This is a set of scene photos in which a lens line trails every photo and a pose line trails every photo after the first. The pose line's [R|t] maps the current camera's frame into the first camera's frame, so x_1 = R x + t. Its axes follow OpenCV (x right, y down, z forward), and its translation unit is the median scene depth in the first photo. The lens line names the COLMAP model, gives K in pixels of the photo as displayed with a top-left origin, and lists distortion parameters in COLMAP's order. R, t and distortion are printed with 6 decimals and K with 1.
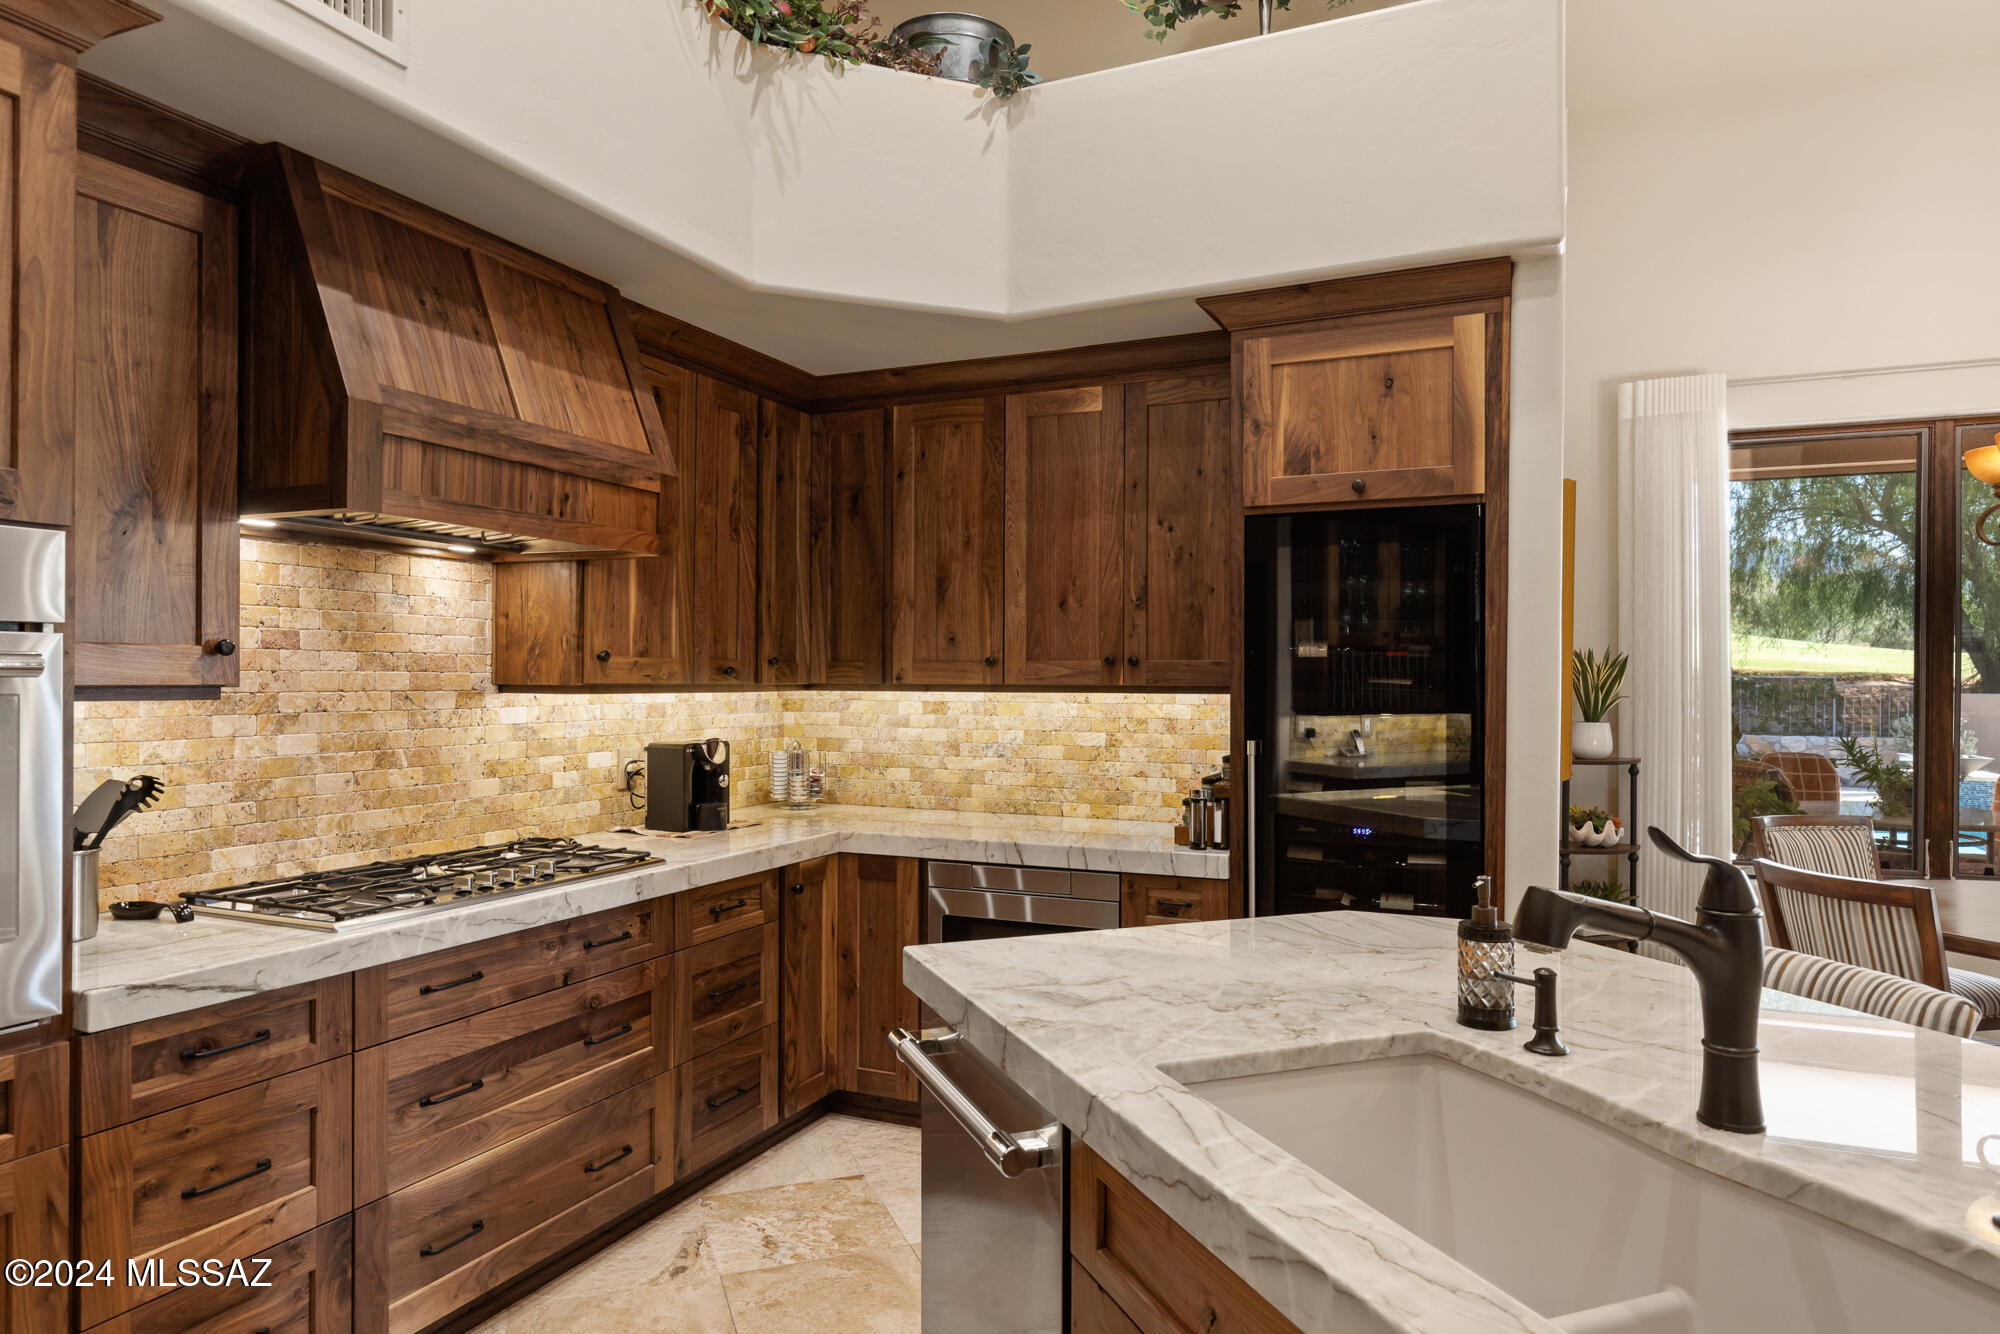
lens RADIAL K [[1225.5, 0, 998.8], [0, 1225.5, 675.7], [0, 0, 1]] dist [0.002100, 0.000068]
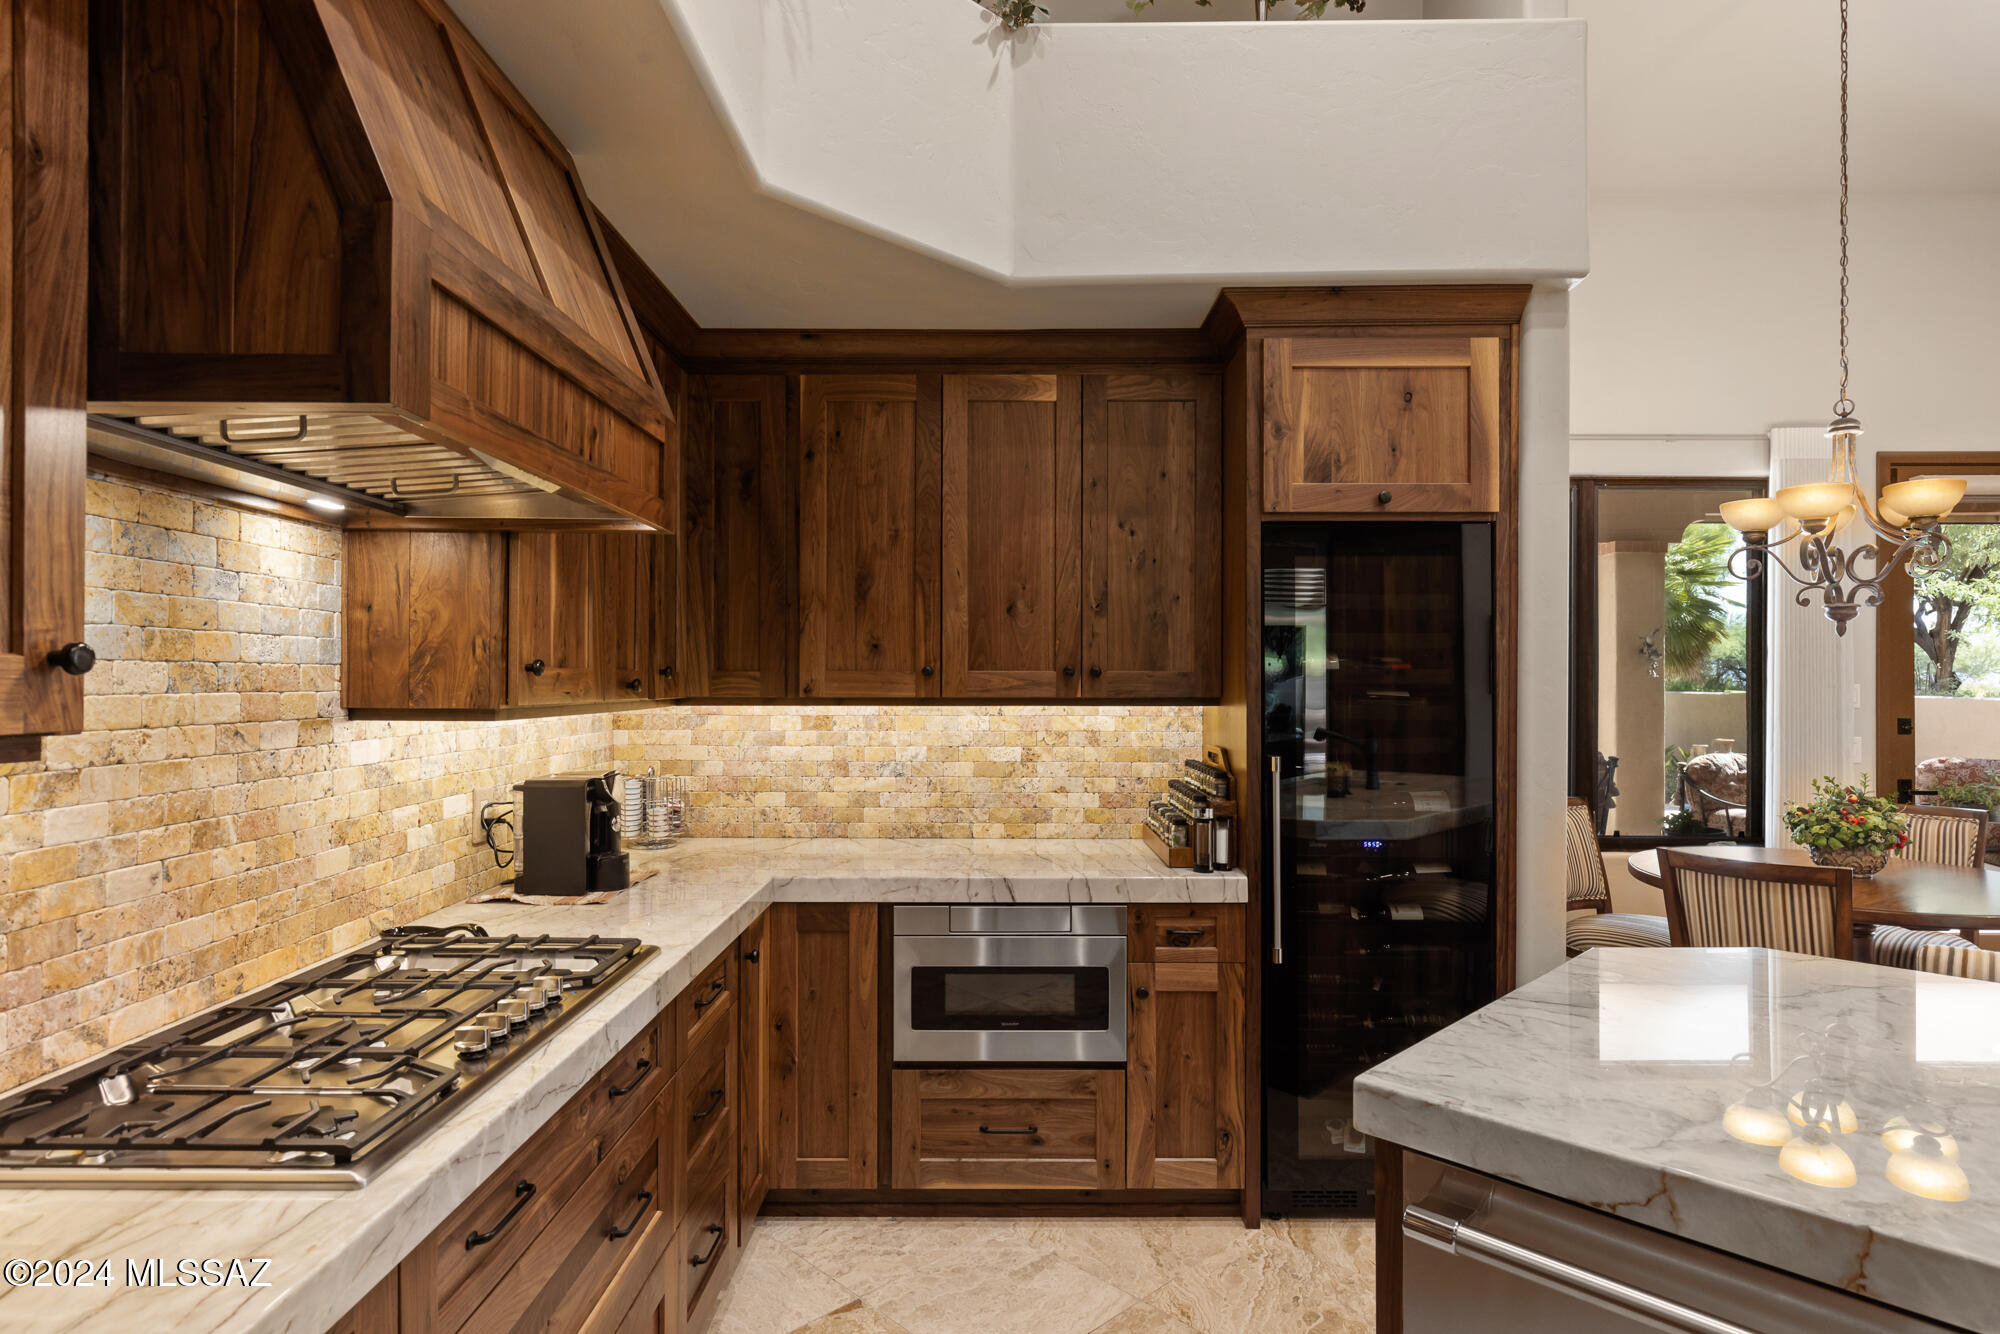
lens RADIAL K [[1080.2, 0, 1003.6], [0, 1080.2, 673.8], [0, 0, 1]] dist [0.000068, 0.000634]
pose [[0.913965, -0.000931, 0.405793, -0.314783], [0.001357, 0.999999, -0.000762, -0.010794], [-0.405792, 0.001247, 0.913965, 0.299138]]
